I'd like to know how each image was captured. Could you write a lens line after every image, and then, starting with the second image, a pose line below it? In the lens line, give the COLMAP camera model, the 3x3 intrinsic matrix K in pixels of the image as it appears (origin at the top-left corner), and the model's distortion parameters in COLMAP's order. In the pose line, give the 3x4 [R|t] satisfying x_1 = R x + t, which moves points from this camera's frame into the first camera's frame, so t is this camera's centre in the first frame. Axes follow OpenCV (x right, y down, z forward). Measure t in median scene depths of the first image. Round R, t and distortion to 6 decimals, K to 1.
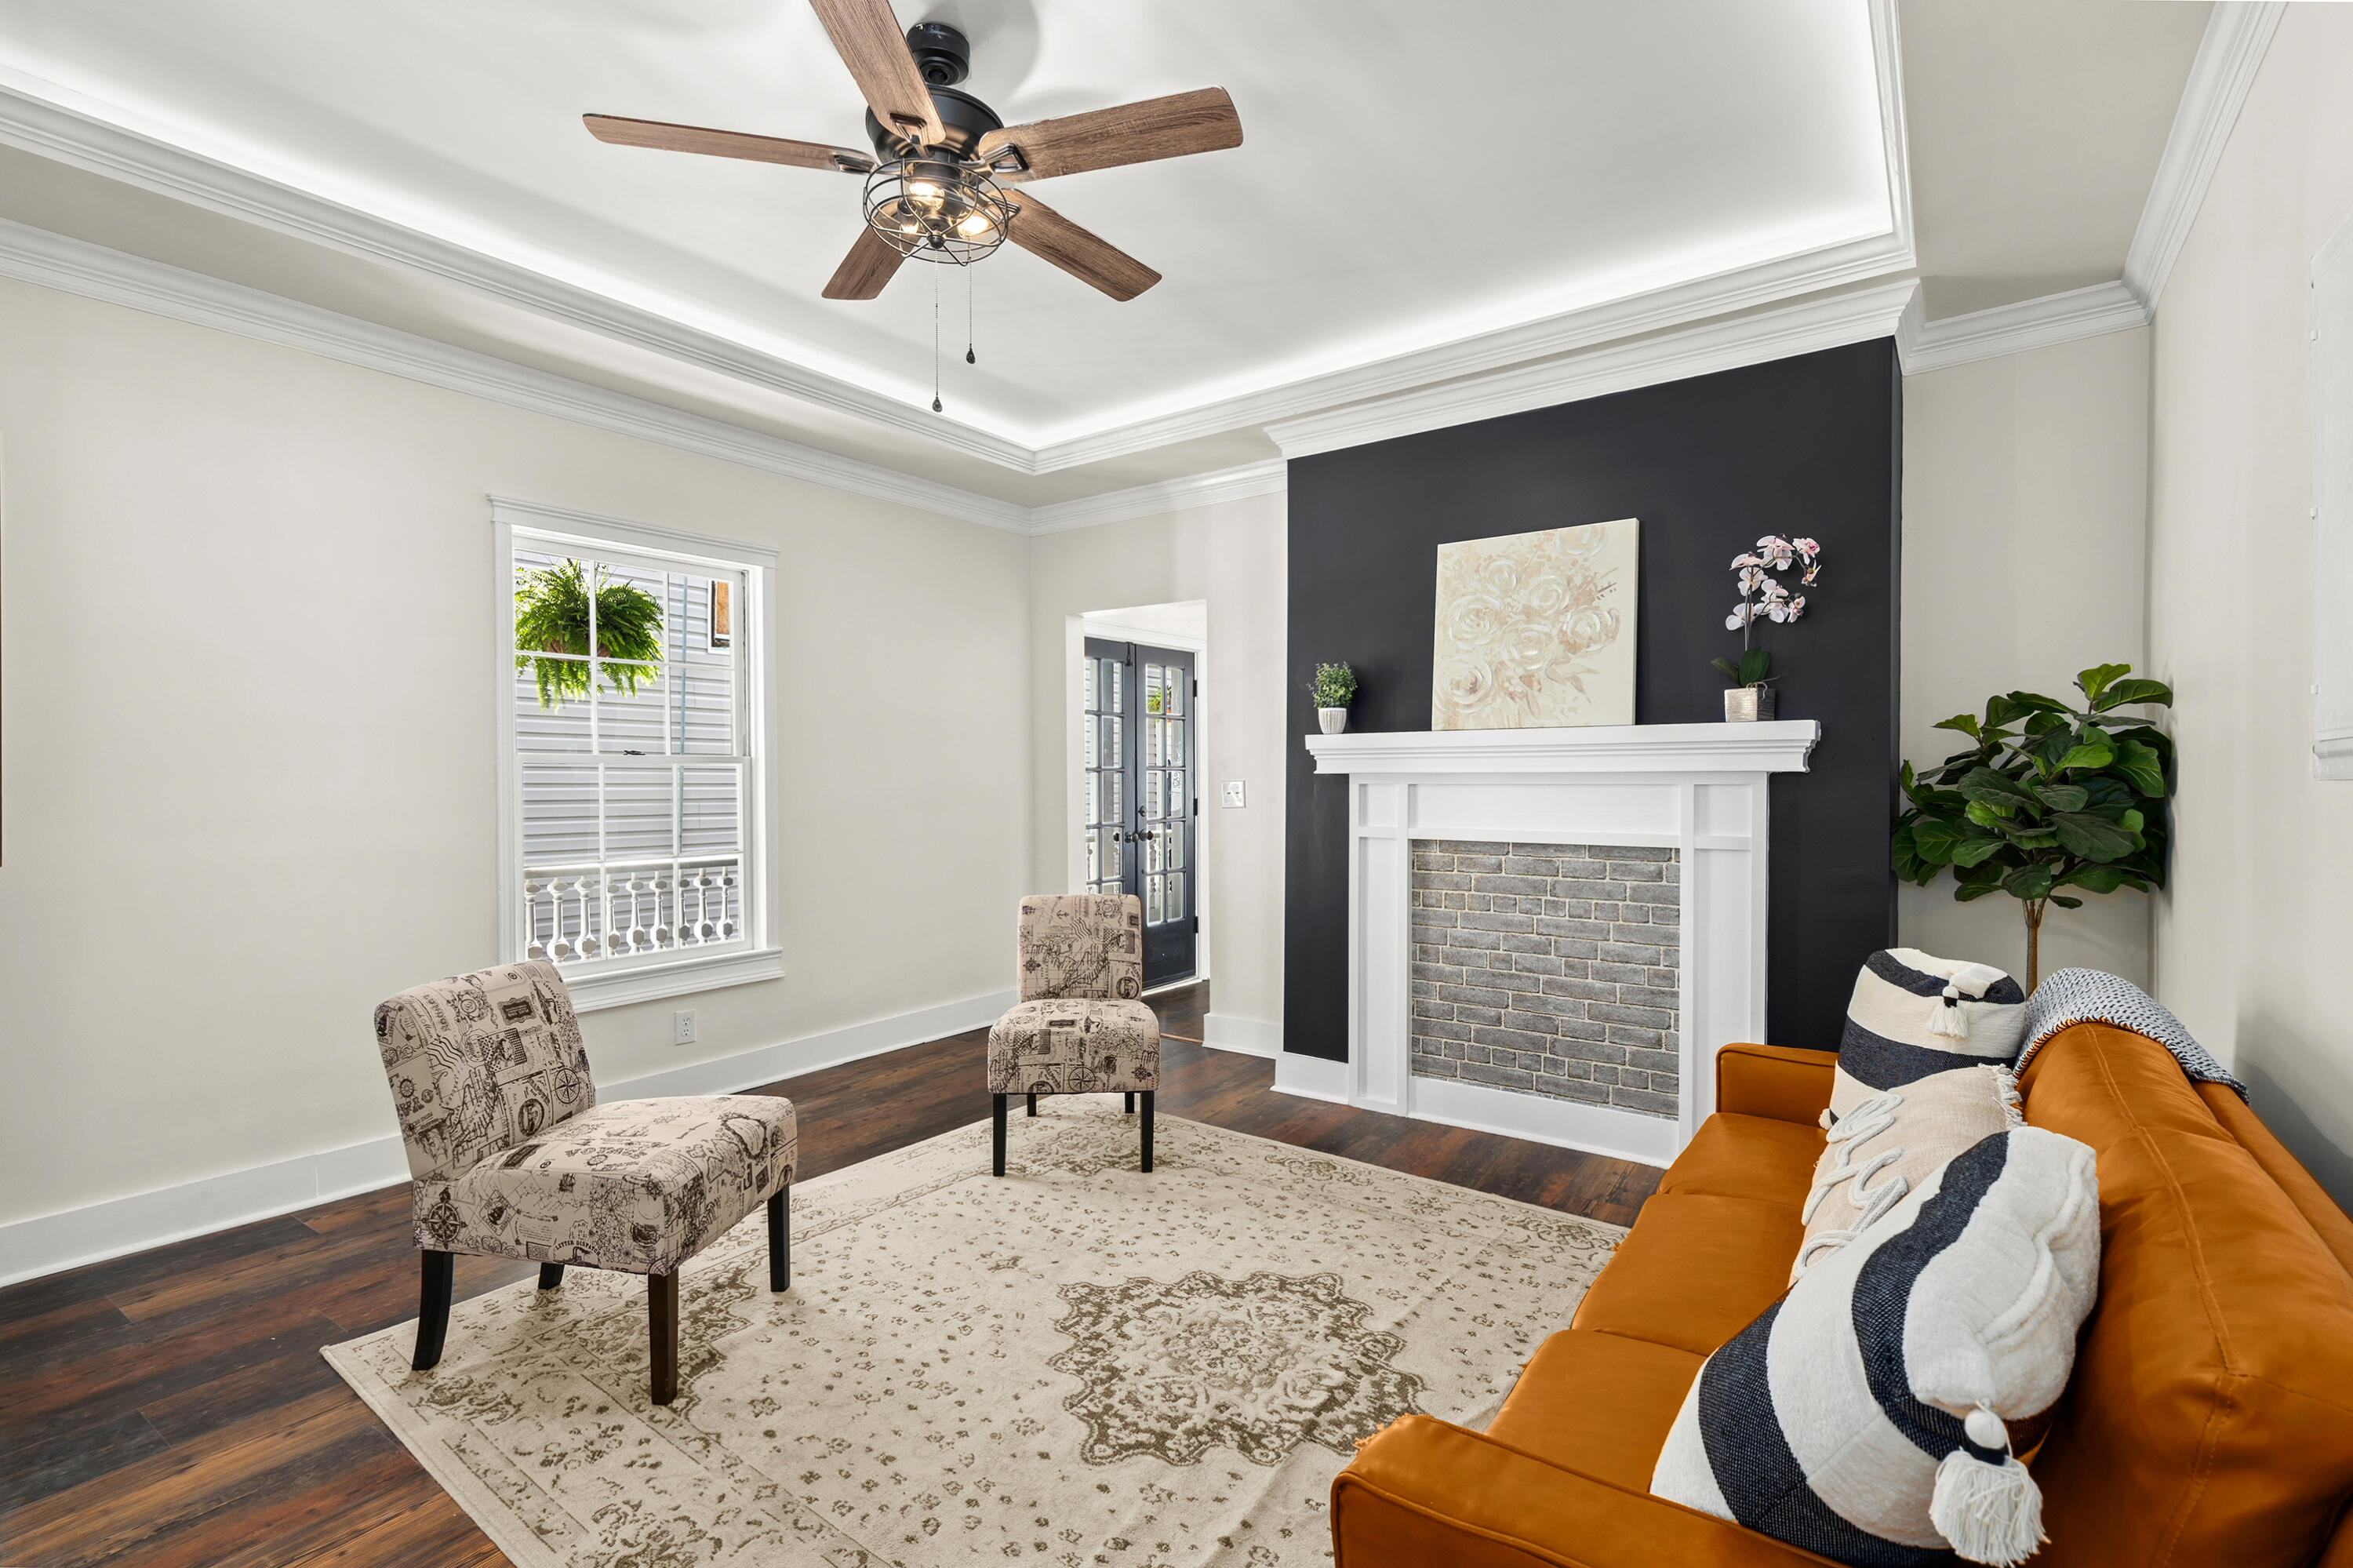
lens RADIAL K [[1068.9, 0, 1189.4], [0, 1068.9, 794.0], [0, 0, 1]] dist [-0.003534, -0.000435]
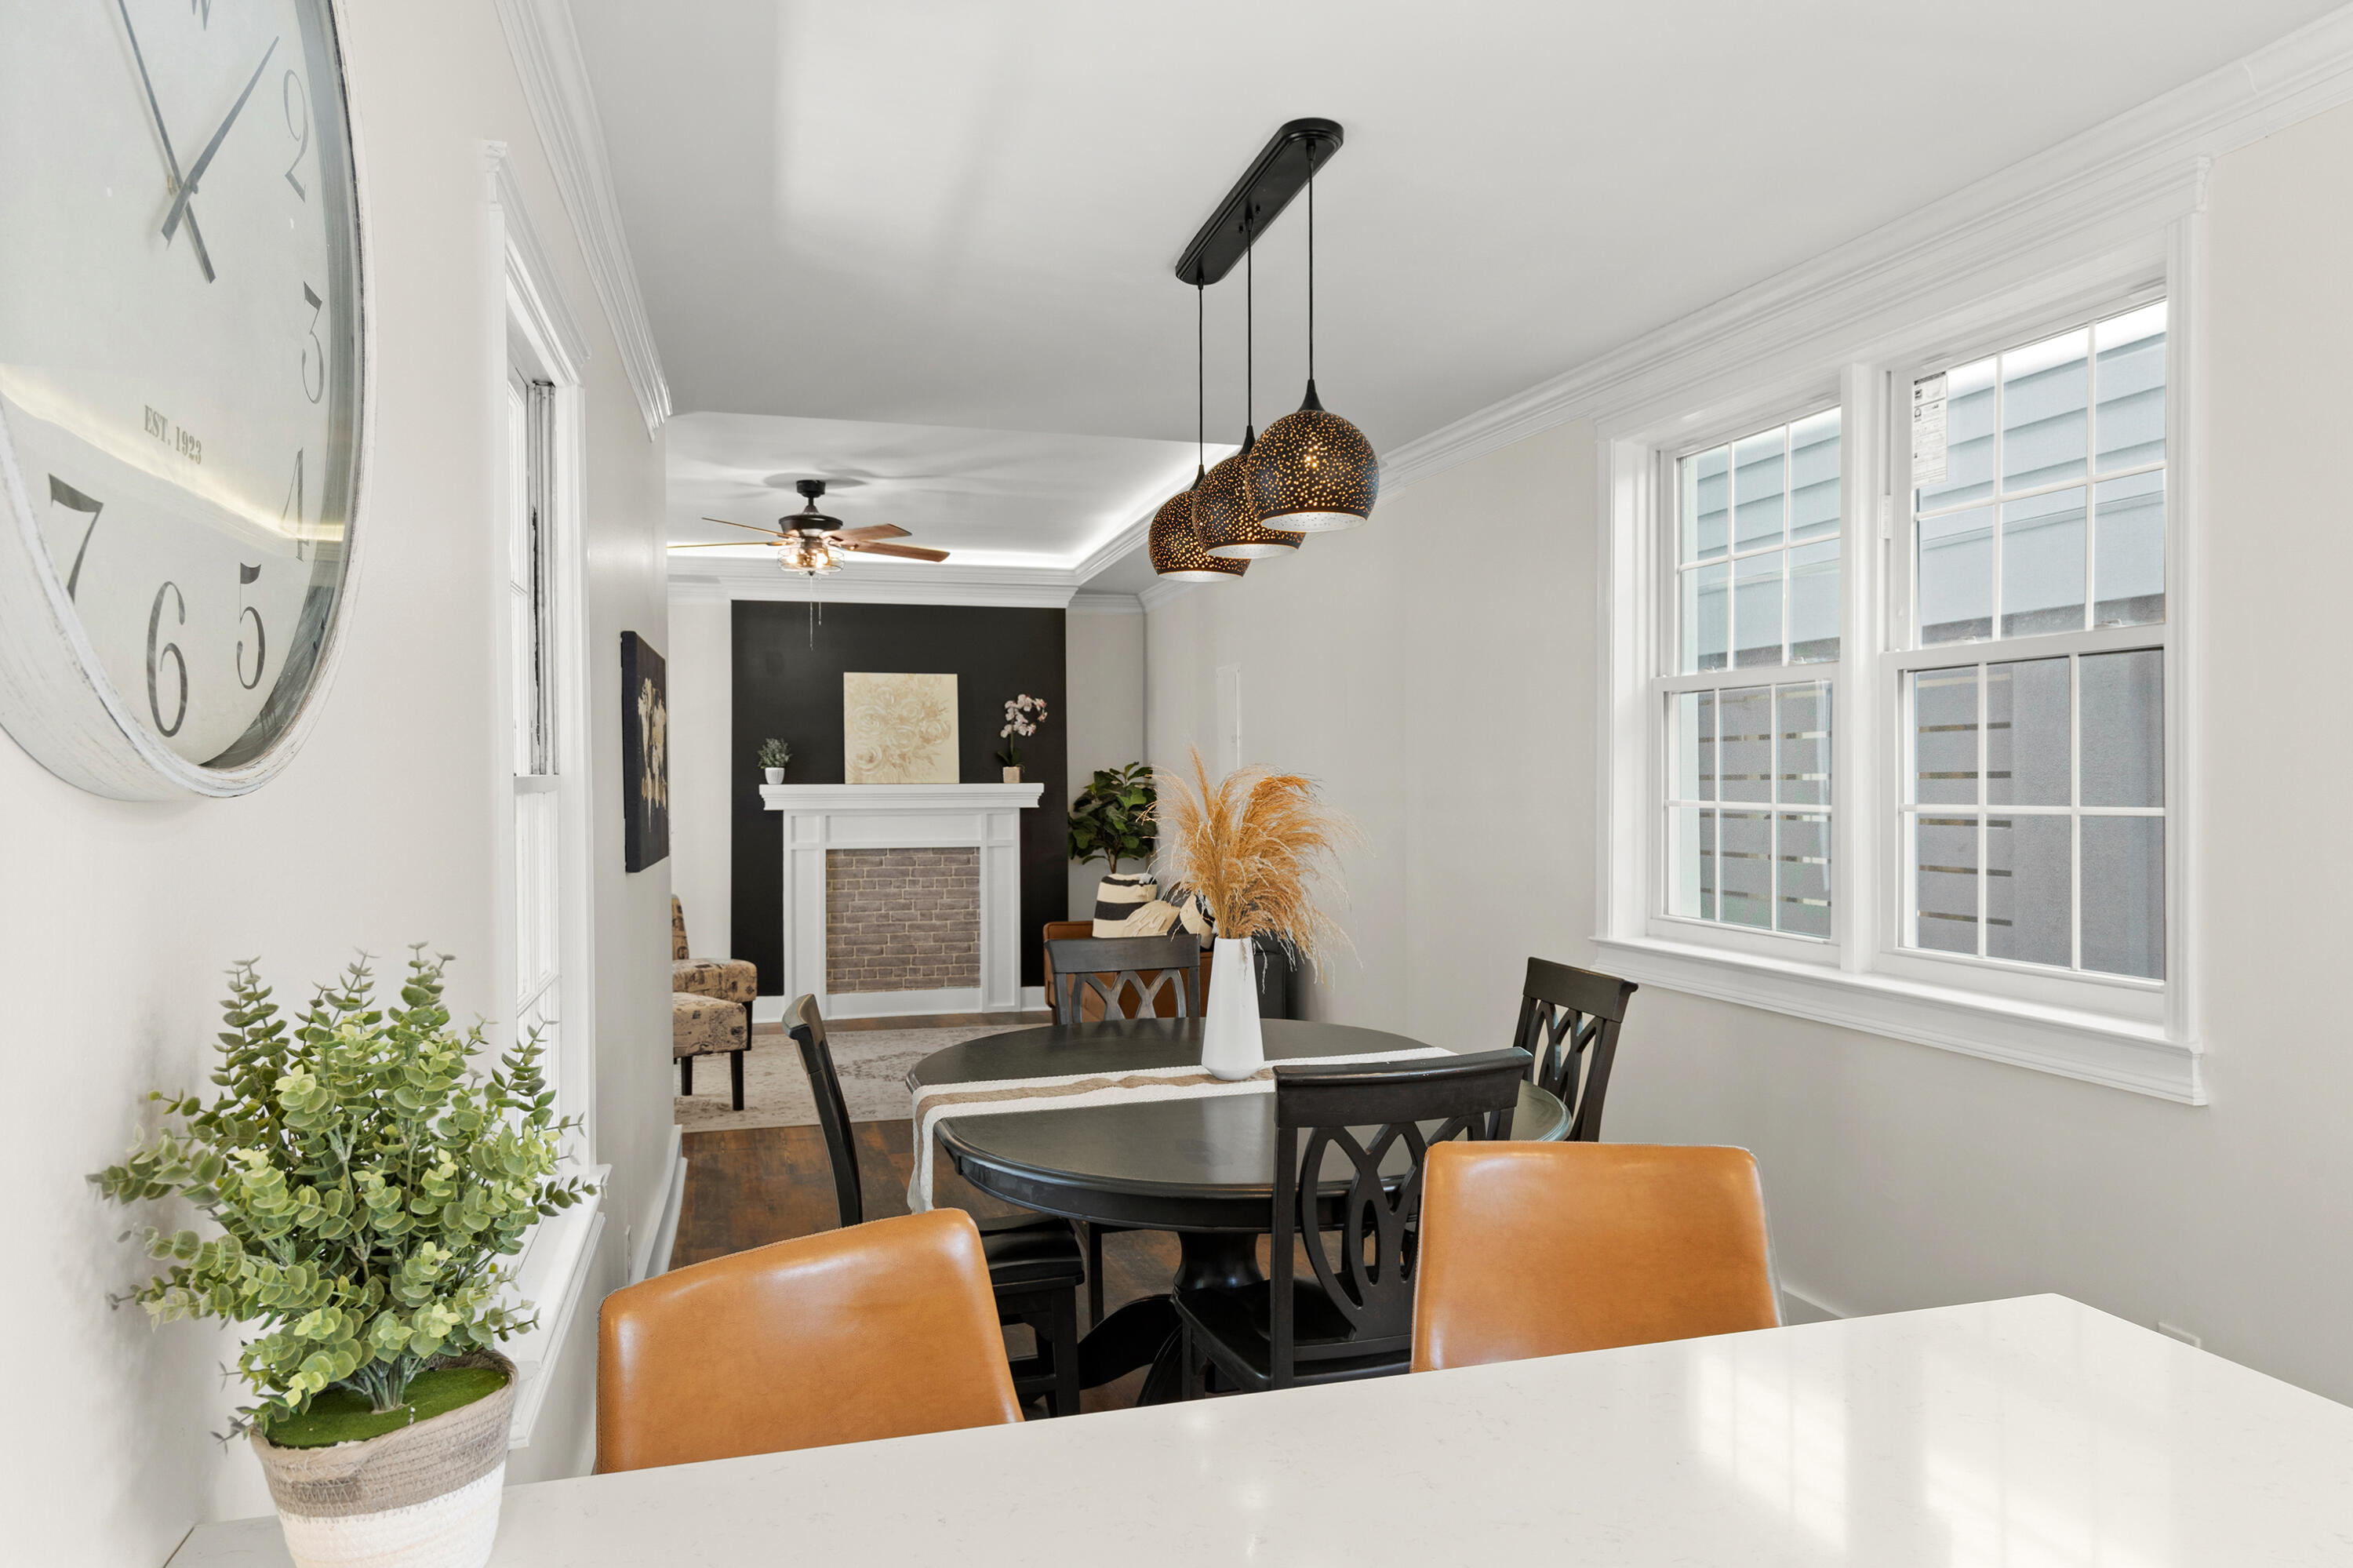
lens RADIAL K [[1523.4, 0, 1215.1], [0, 1523.4, 785.6], [0, 0, 1]] dist [0.003273, 0.000042]
pose [[0.611939, -0.000585, 0.790904, -1.482831], [0.016169, 0.999800, -0.011770, -0.021127], [-0.790739, 0.019991, 0.611826, -1.048049]]
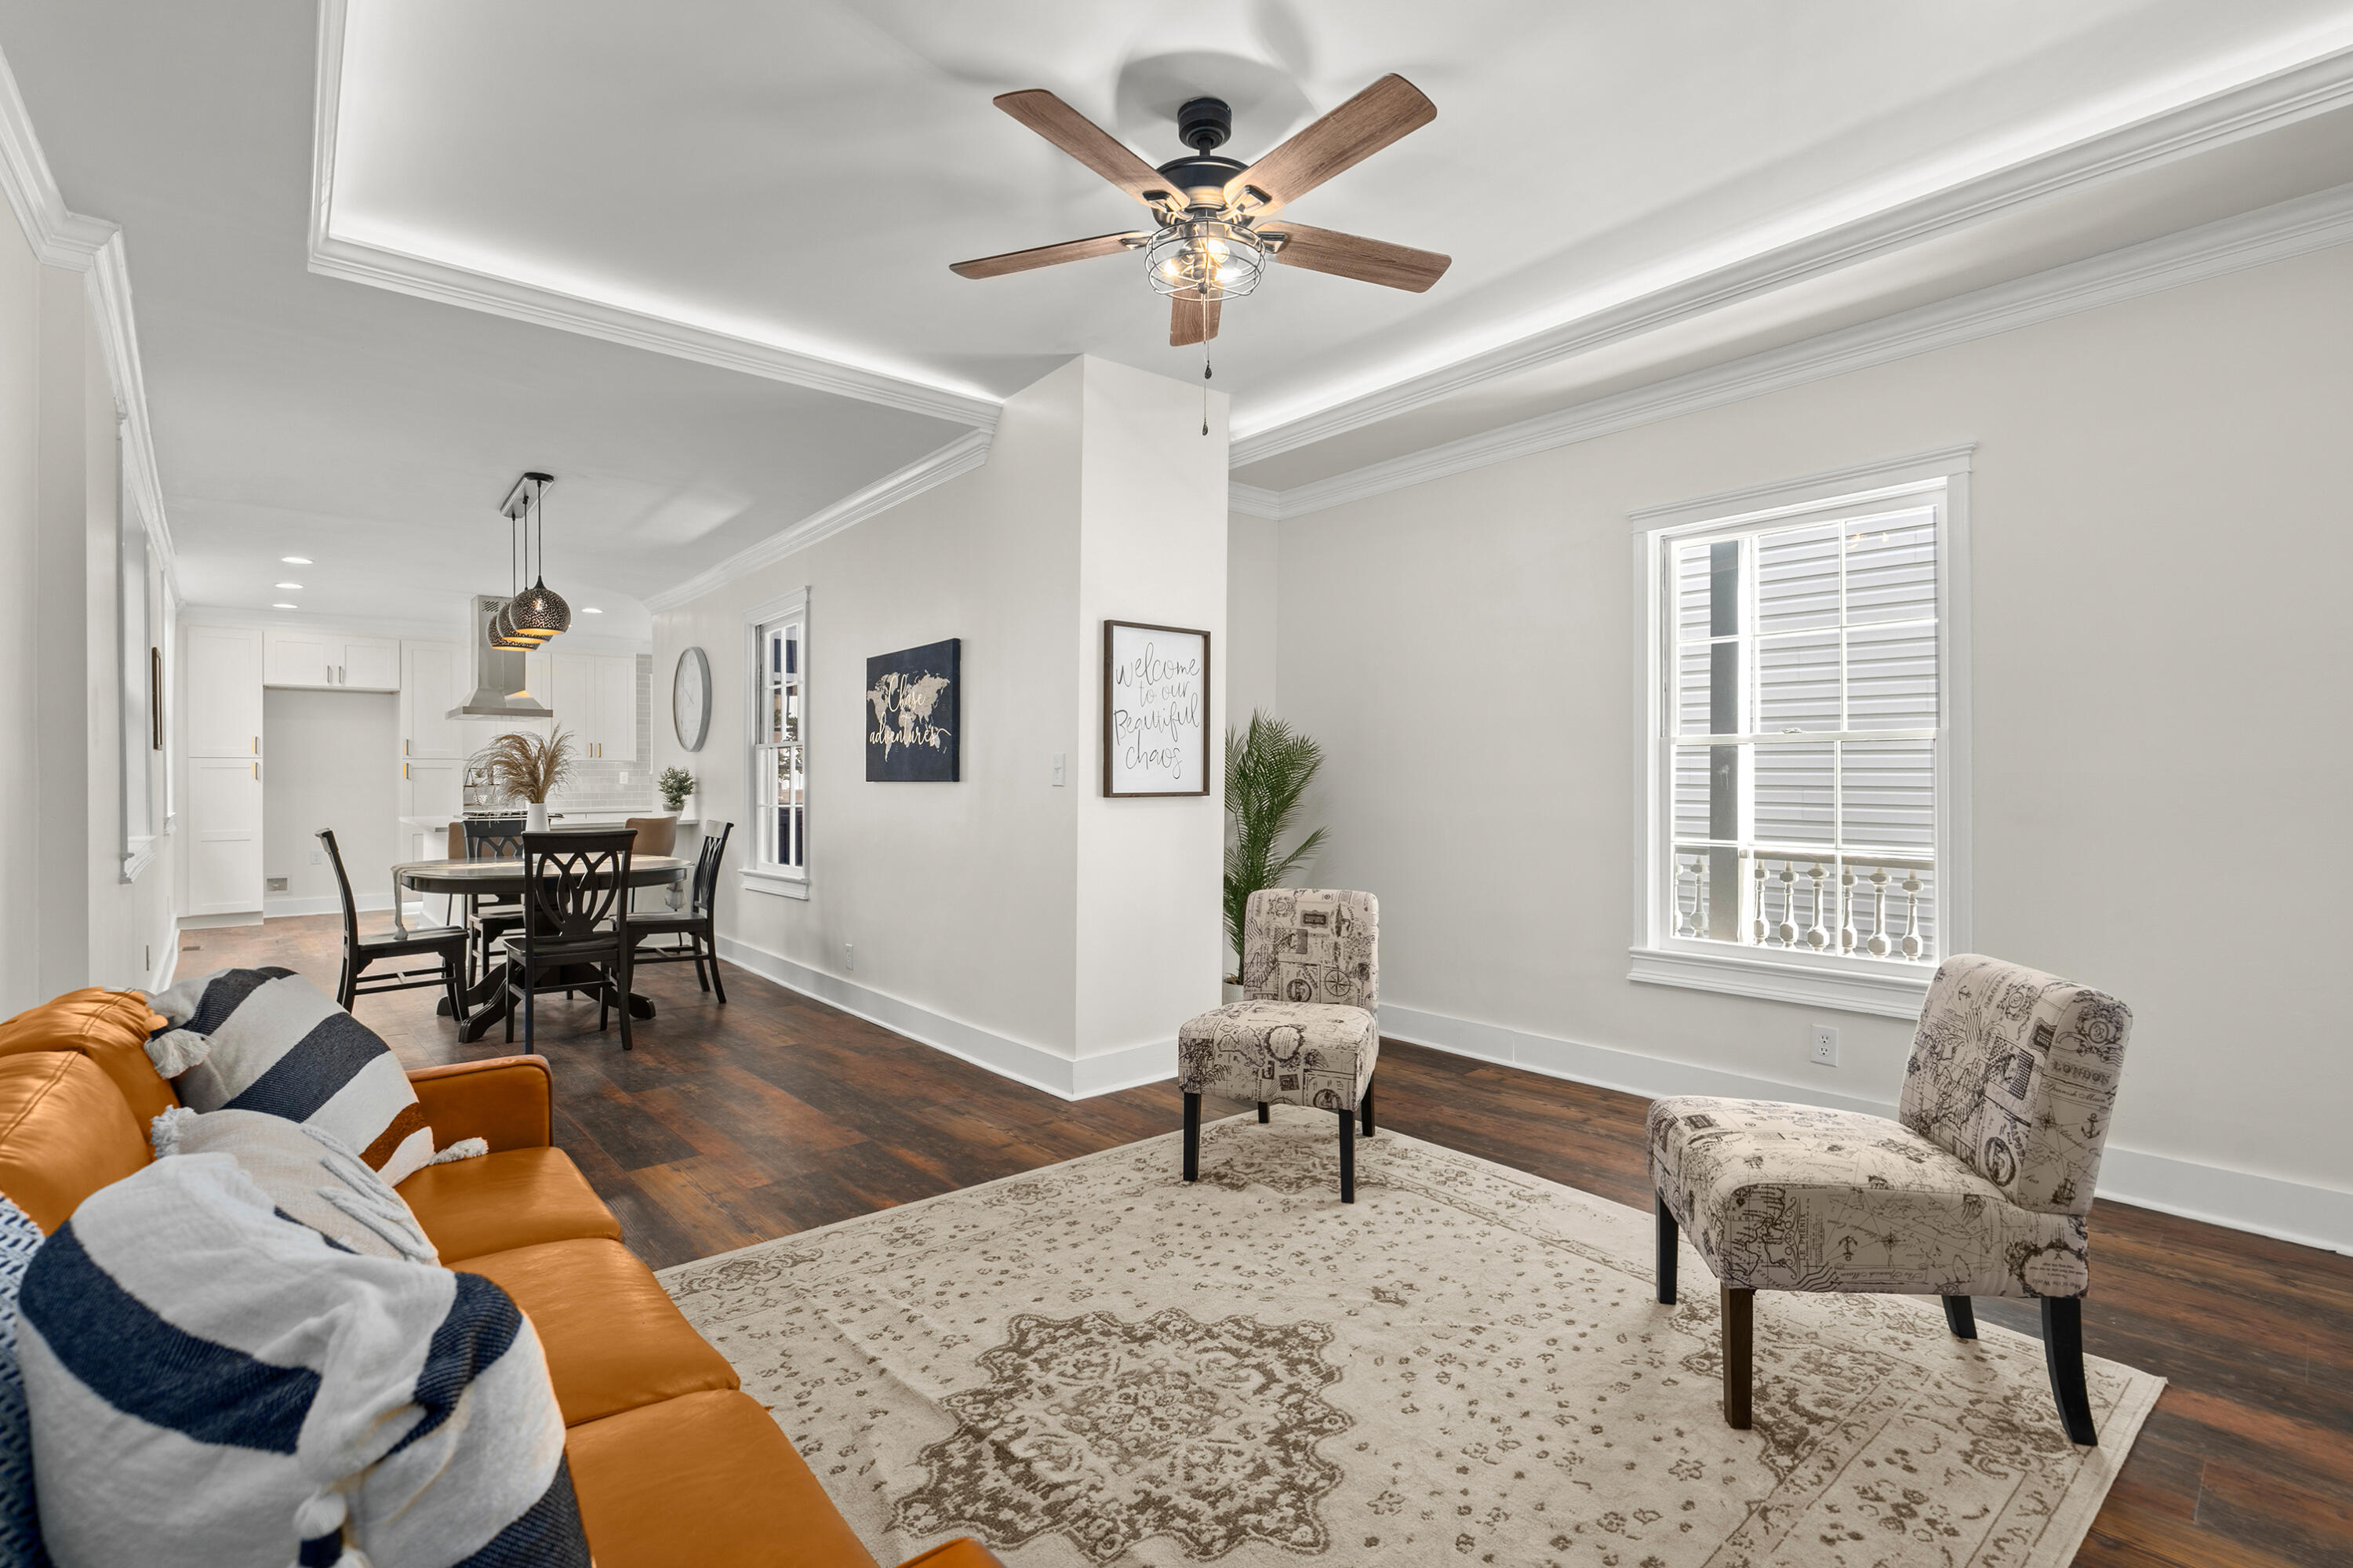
lens RADIAL K [[1060.7, 0, 1170.0], [0, 1060.7, 785.6], [0, 0, 1]] dist [0.000117, 0.000359]
pose [[-0.247740, 0.011861, -0.968754, 0.592233], [-0.010857, 0.999828, 0.015018, 0.000801], [0.968766, 0.014238, -0.247568, 0.843445]]
